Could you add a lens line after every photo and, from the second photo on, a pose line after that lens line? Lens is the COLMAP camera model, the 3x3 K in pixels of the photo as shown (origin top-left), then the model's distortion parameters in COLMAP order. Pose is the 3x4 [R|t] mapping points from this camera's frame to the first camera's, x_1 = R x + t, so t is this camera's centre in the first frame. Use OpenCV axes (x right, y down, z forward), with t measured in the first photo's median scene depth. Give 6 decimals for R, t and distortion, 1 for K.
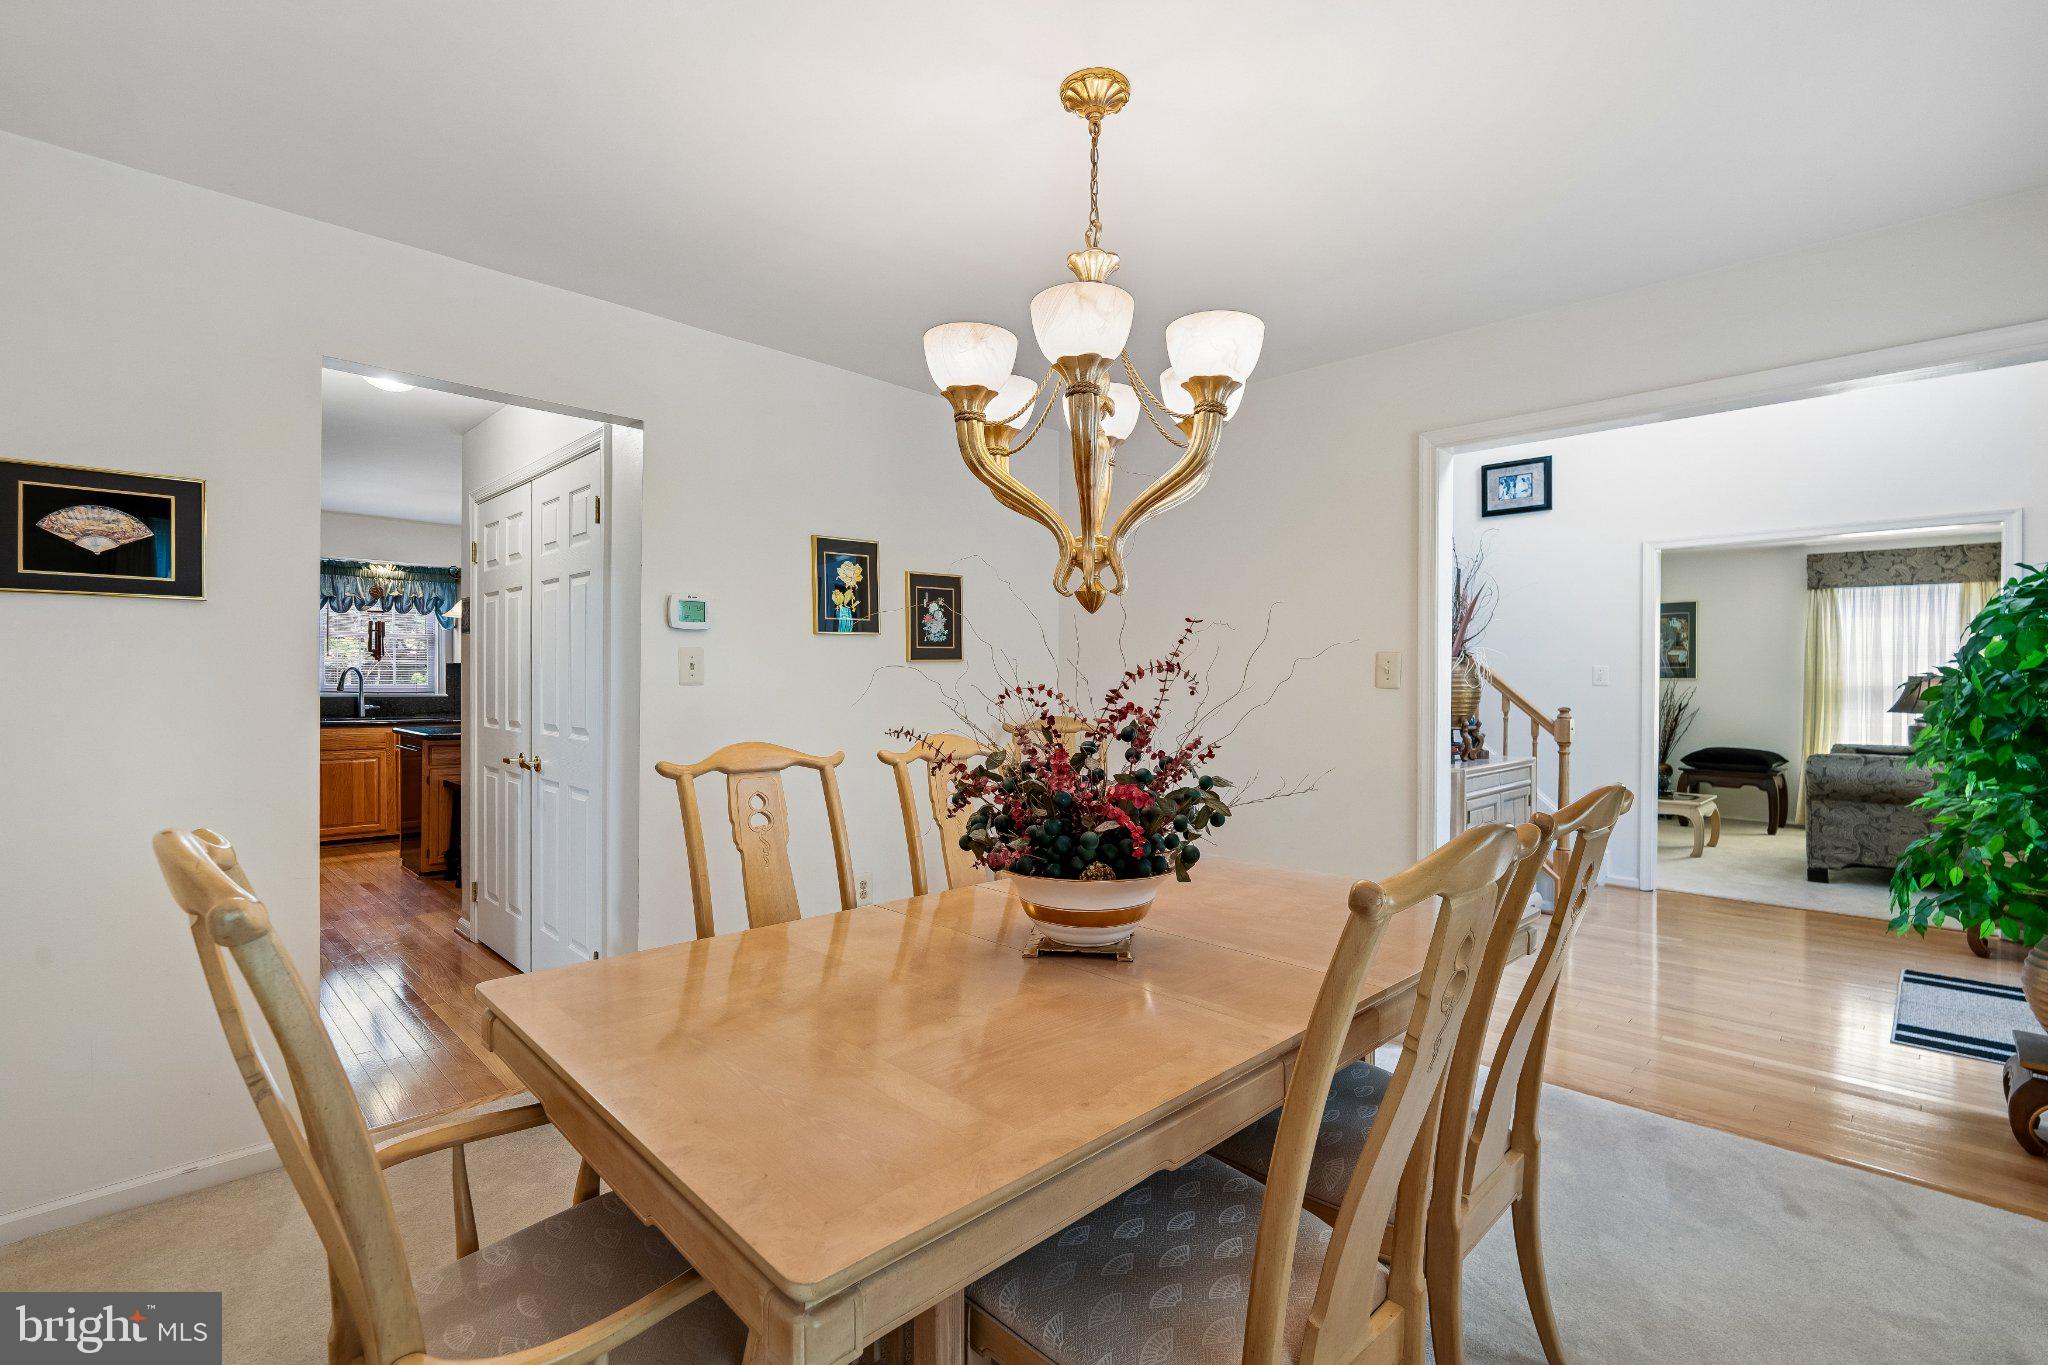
lens RADIAL K [[915.8, 0, 1026.7], [0, 915.8, 678.3], [0, 0, 1]] dist [-0.002071, 0.000804]
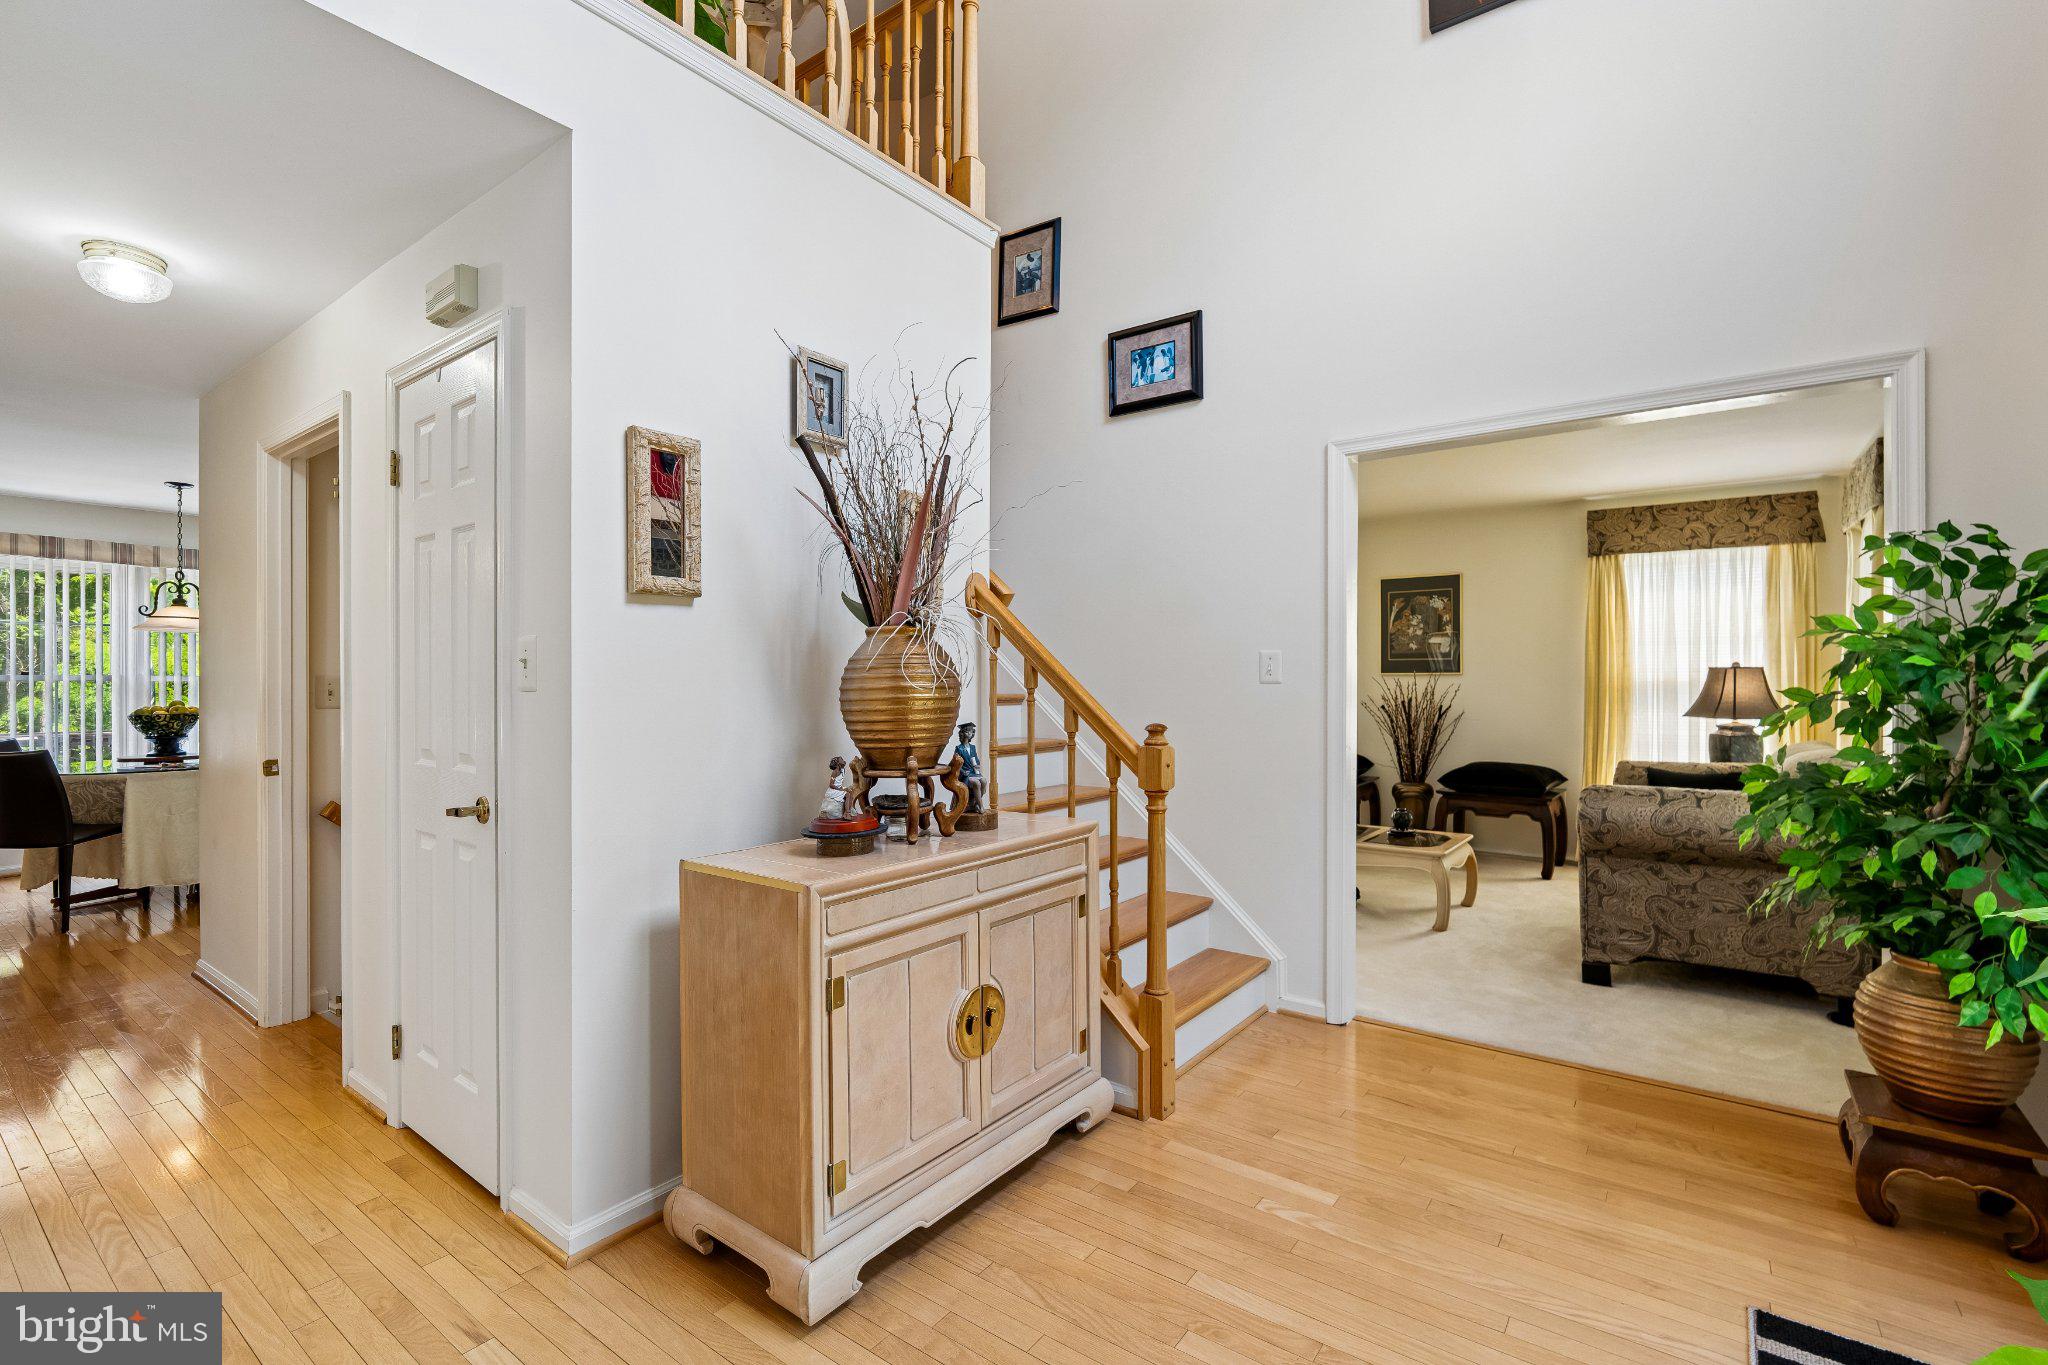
lens RADIAL K [[915.8, 0, 1015.4], [0, 915.8, 676.3], [0, 0, 1]] dist [-0.002071, 0.000804]
pose [[0.990799, -0.005504, 0.135233, 0.297453], [0.005807, 0.999981, -0.001841, 0.002606], [-0.135220, 0.002610, 0.990812, 0.331435]]
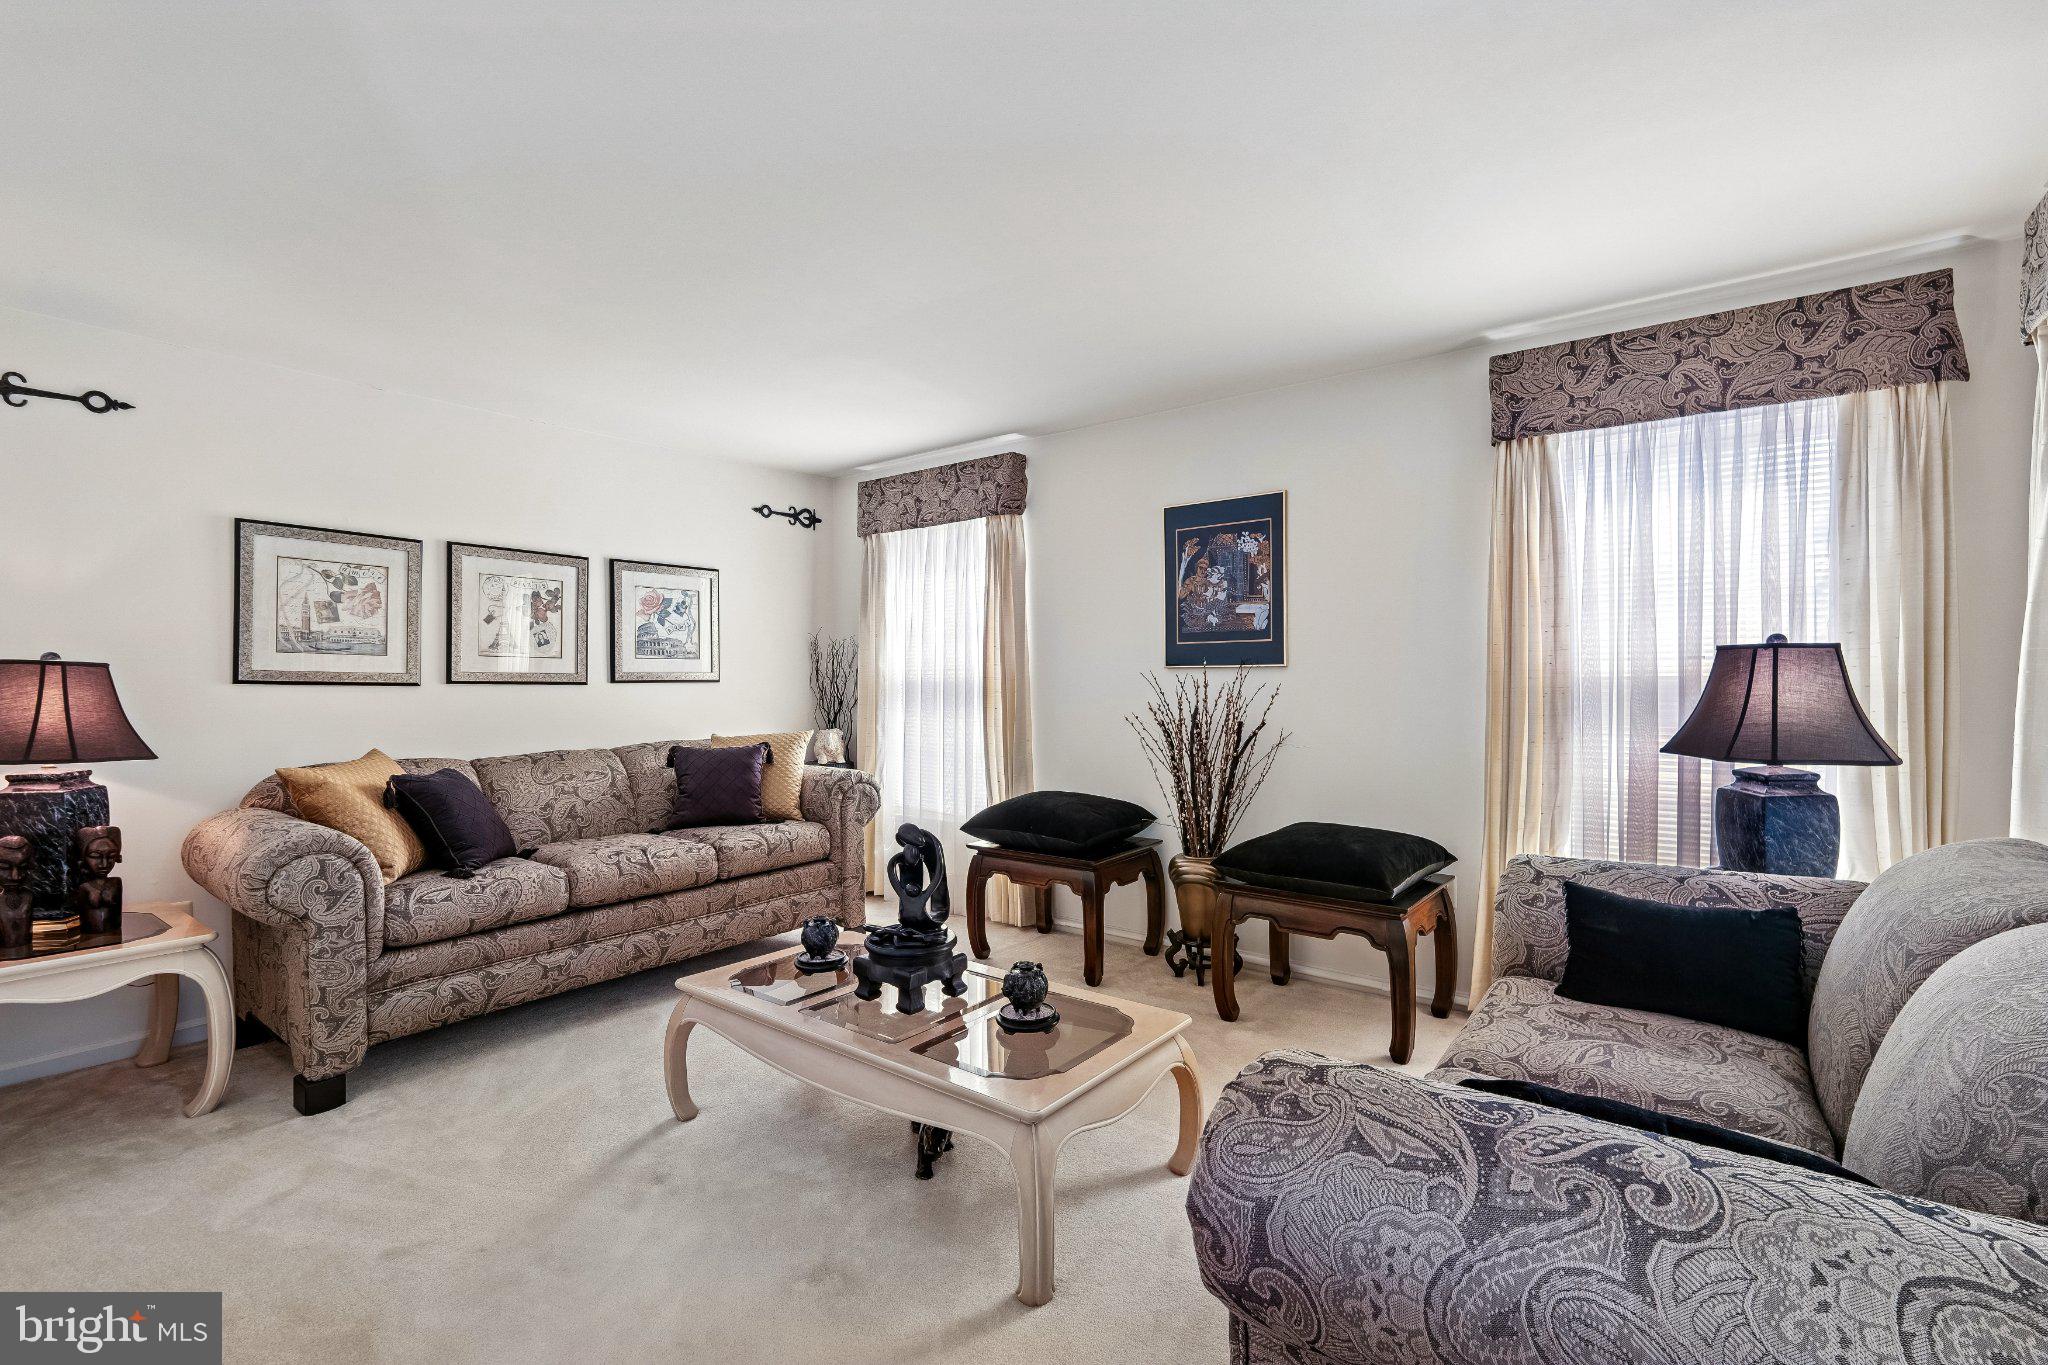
lens RADIAL K [[915.8, 0, 1019.5], [0, 915.8, 687.5], [0, 0, 1]] dist [-0.002071, 0.000804]
pose [[0.991904, -0.009464, 0.126639, 0.647733], [0.008427, 0.999926, 0.008728, 0.007398], [-0.126713, -0.007591, 0.991910, 0.679069]]
